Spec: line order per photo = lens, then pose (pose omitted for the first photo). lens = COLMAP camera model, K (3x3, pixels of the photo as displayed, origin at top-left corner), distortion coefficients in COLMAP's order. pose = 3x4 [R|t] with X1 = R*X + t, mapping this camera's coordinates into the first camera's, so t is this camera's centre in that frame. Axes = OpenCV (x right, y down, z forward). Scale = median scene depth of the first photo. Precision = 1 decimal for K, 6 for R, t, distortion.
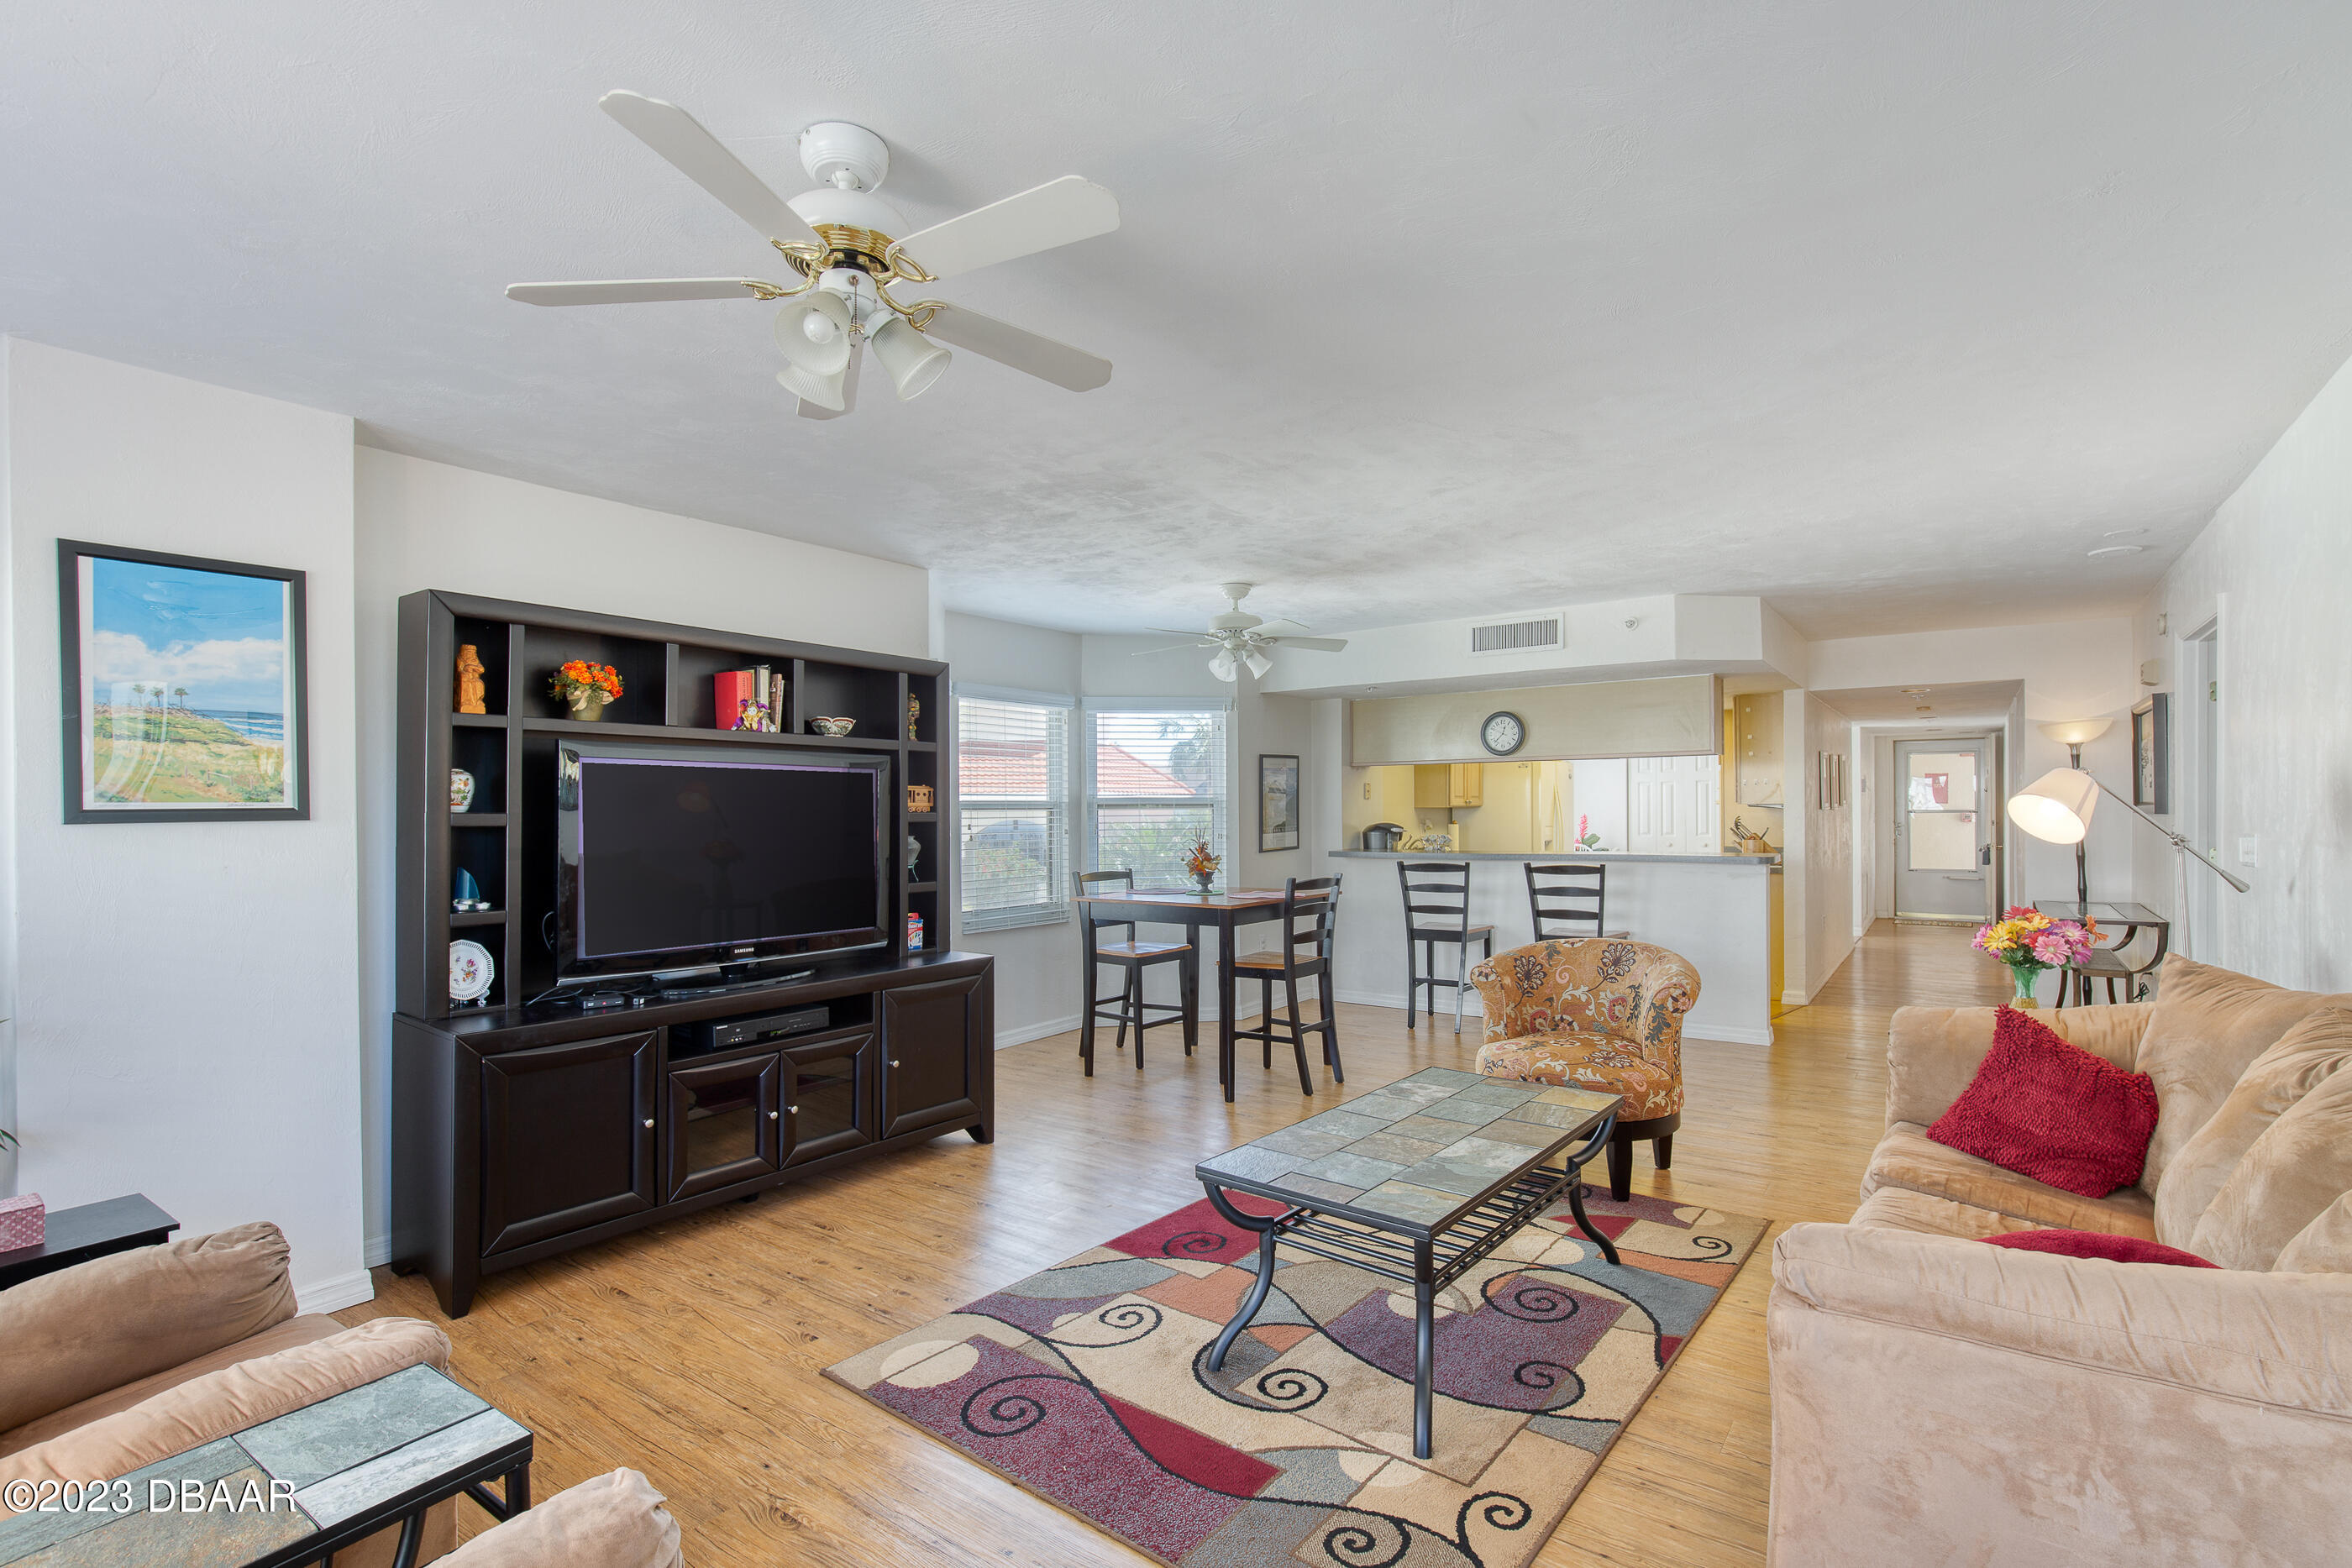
lens RADIAL K [[1069.9, 0, 1172.7], [0, 1069.9, 796.8], [0, 0, 1]] dist [-0.019833, 0.002471]
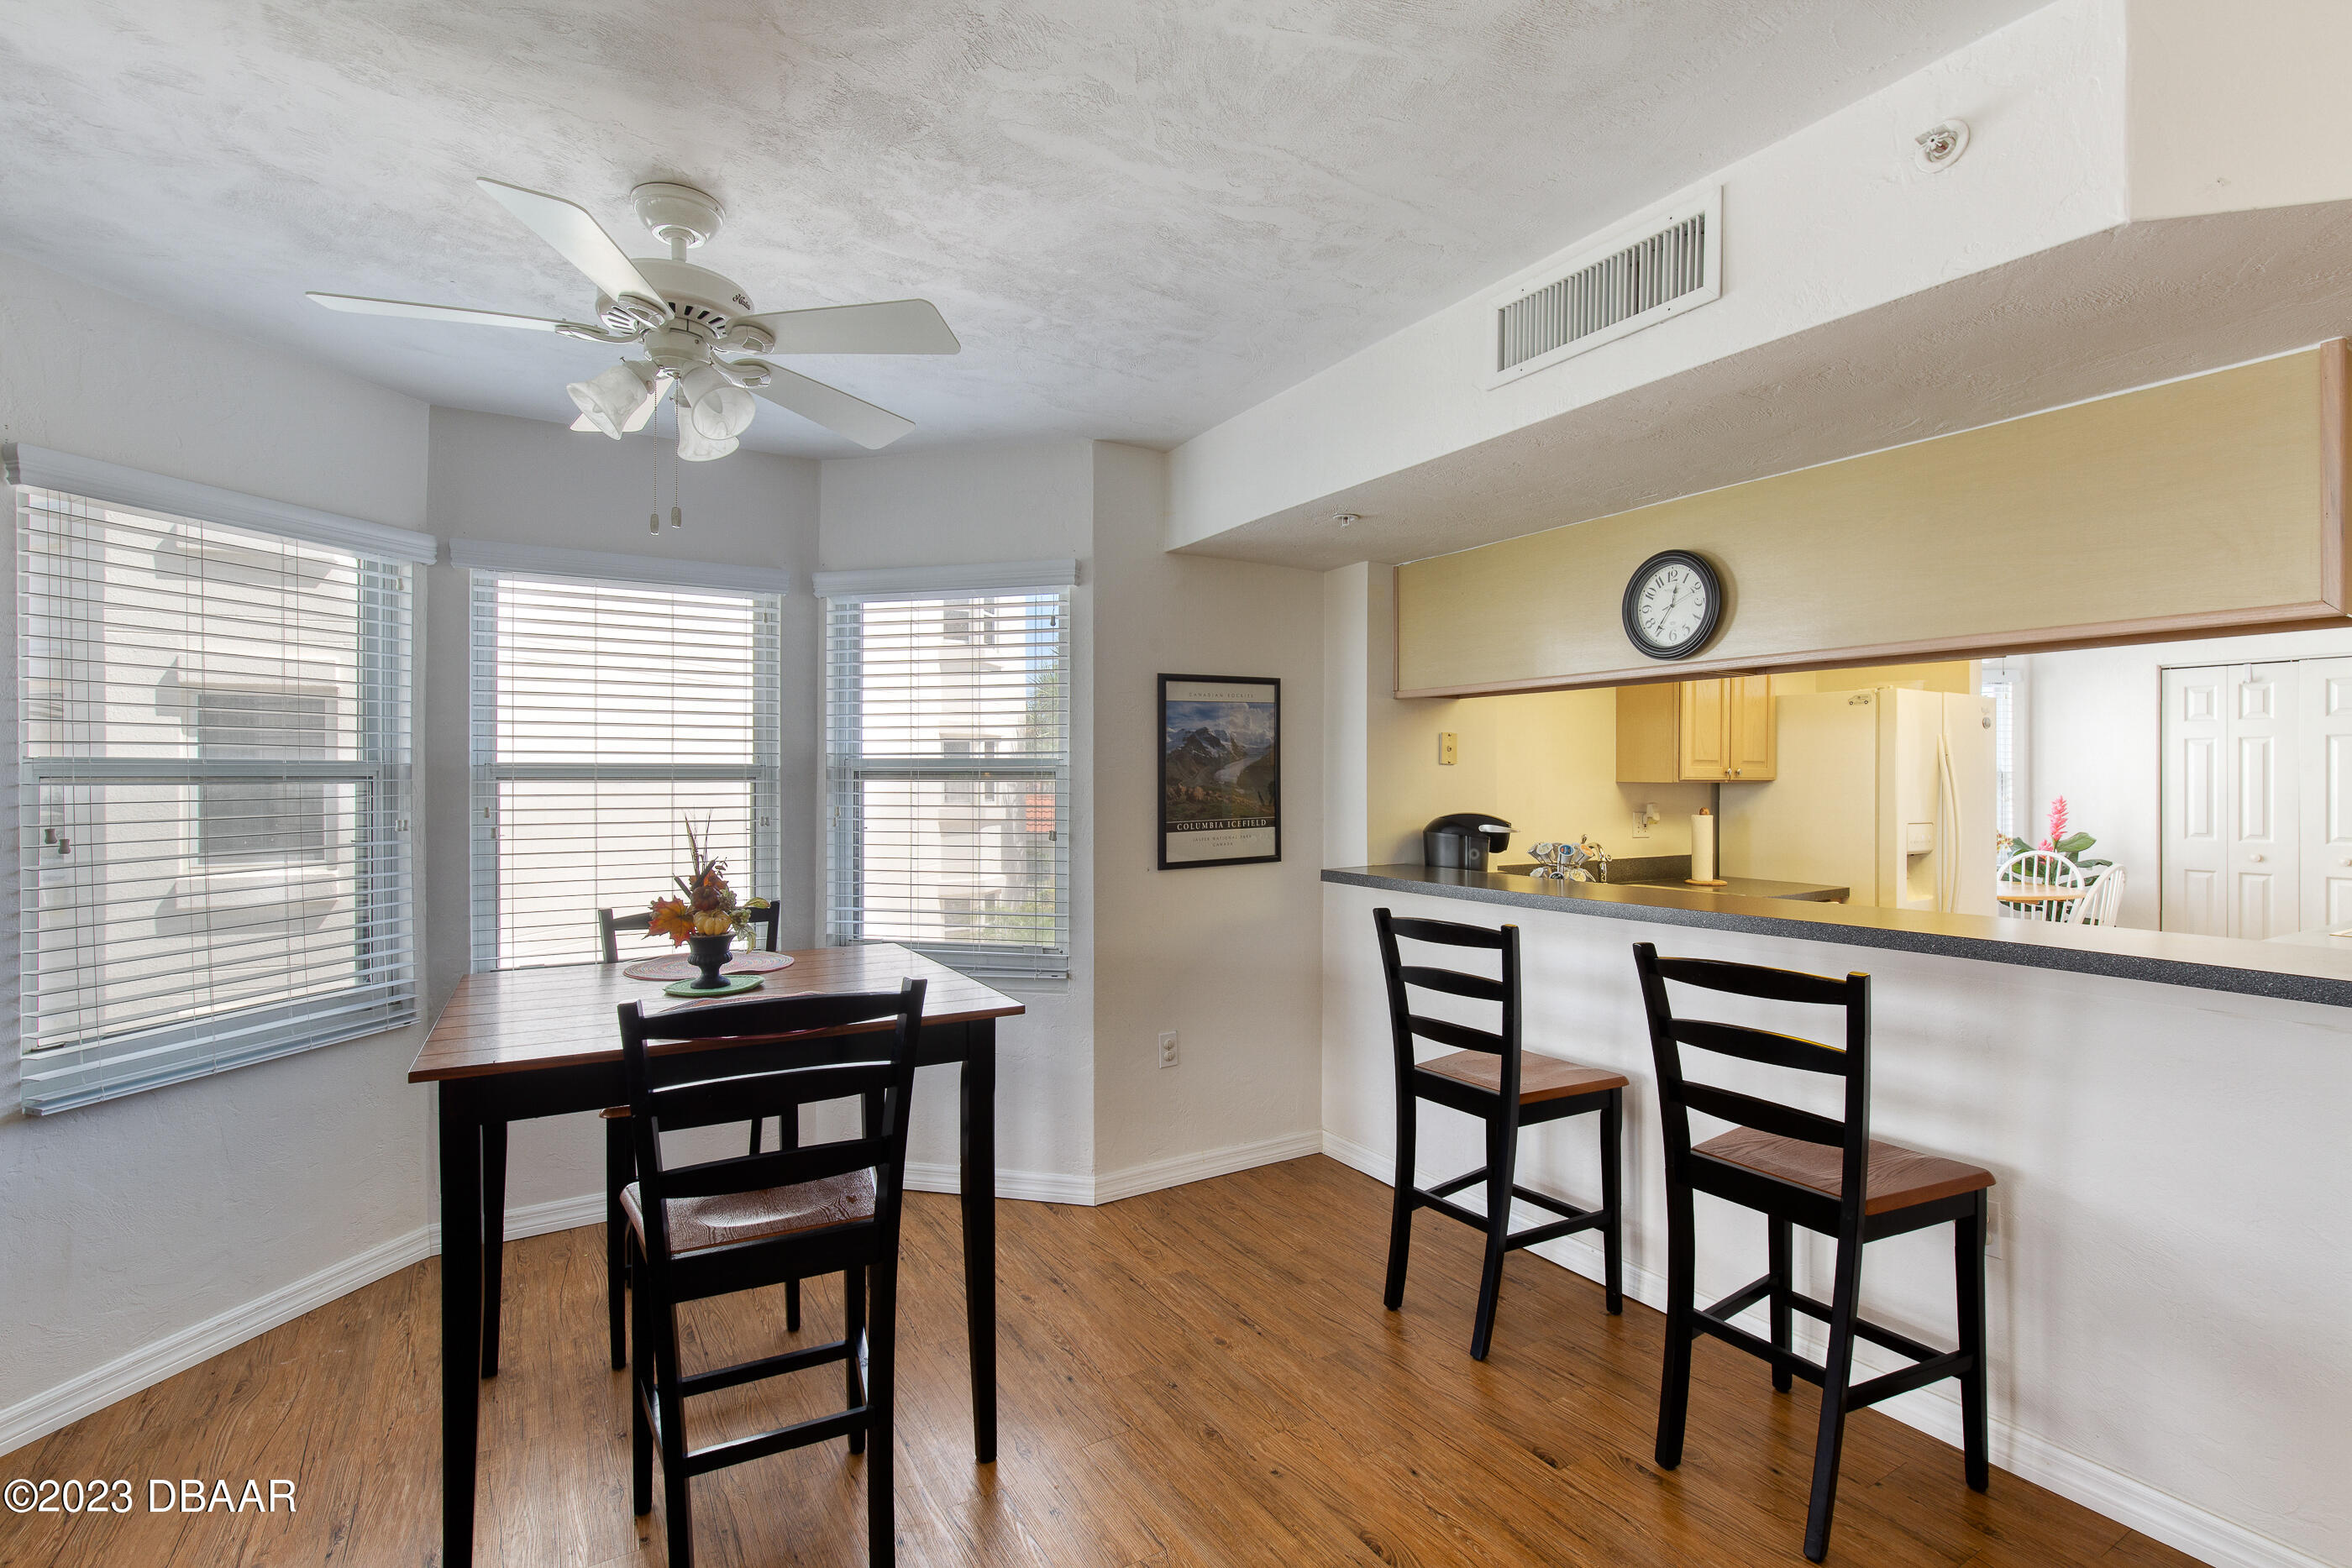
lens RADIAL K [[1069.9, 0, 1215.5], [0, 1069.9, 774.0], [0, 0, 1]] dist [-0.019833, 0.002471]
pose [[0.934051, 0.006372, -0.357082, 0.302243], [-0.004090, 0.999966, 0.007144, 0.003509], [0.357115, -0.005213, 0.934046, 0.576672]]
